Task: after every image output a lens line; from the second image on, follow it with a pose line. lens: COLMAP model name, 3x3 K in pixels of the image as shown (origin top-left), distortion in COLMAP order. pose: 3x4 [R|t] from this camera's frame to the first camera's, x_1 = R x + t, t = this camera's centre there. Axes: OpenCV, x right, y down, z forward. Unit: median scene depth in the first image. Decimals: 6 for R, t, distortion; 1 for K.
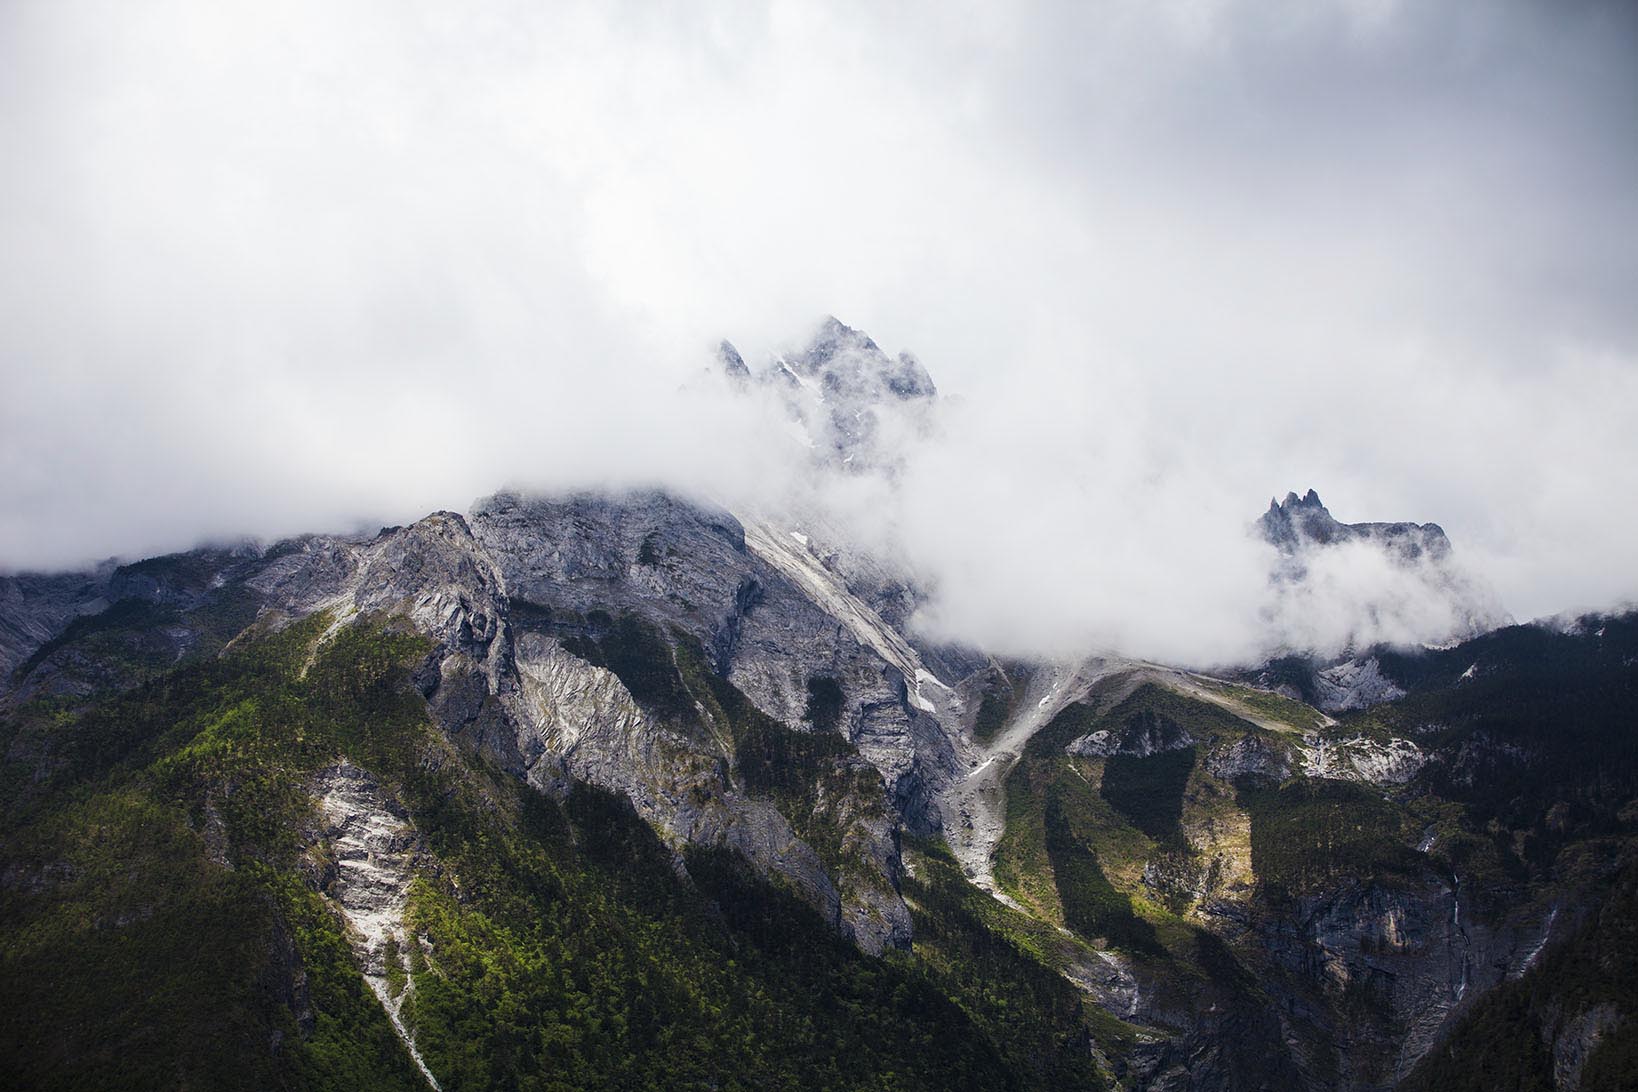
lens RADIAL K [[3450.8, 0, 820.5], [0, 3450.8, 550.0], [0, 0, 1]] dist [-0.217860, 0.000000]
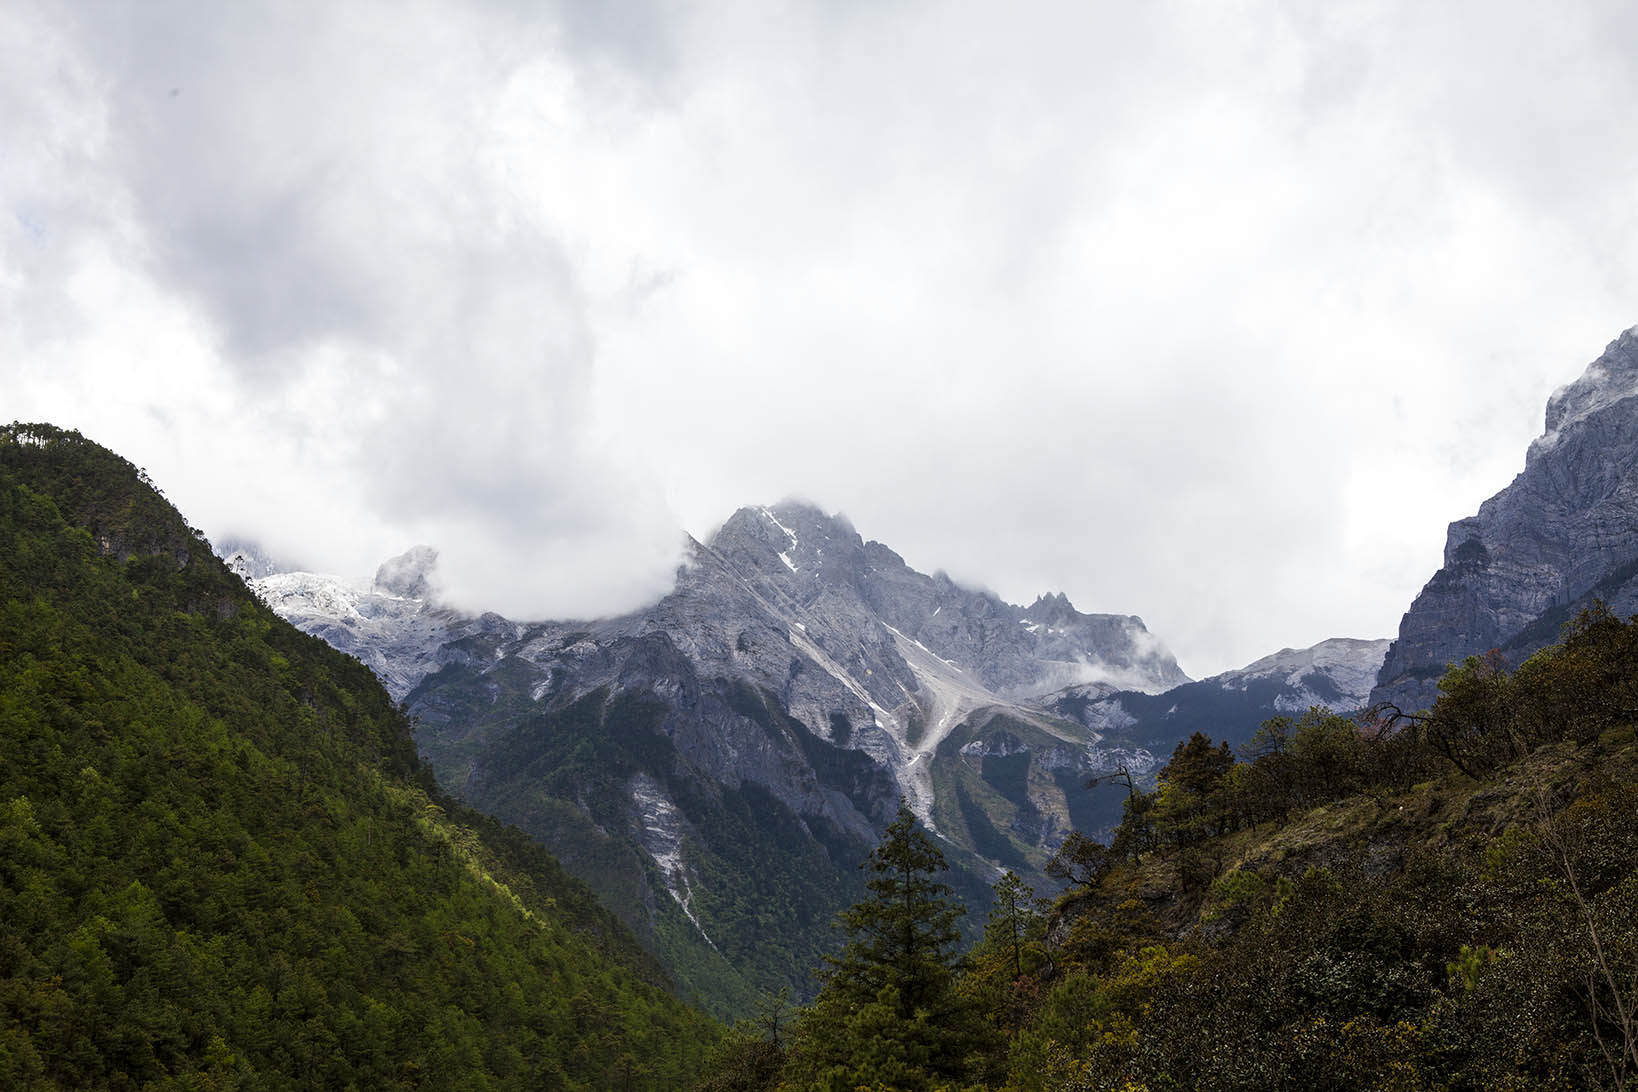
lens RADIAL K [[2096.3, 0, 809.9], [0, 2096.3, 556.5], [0, 0, 1]] dist [0.051364, 0.000000]
pose [[0.998516, 0.018273, 0.051297, -0.092231], [-0.017628, 0.999760, -0.012982, -0.041197], [-0.051522, 0.012058, 0.998599, -0.166228]]
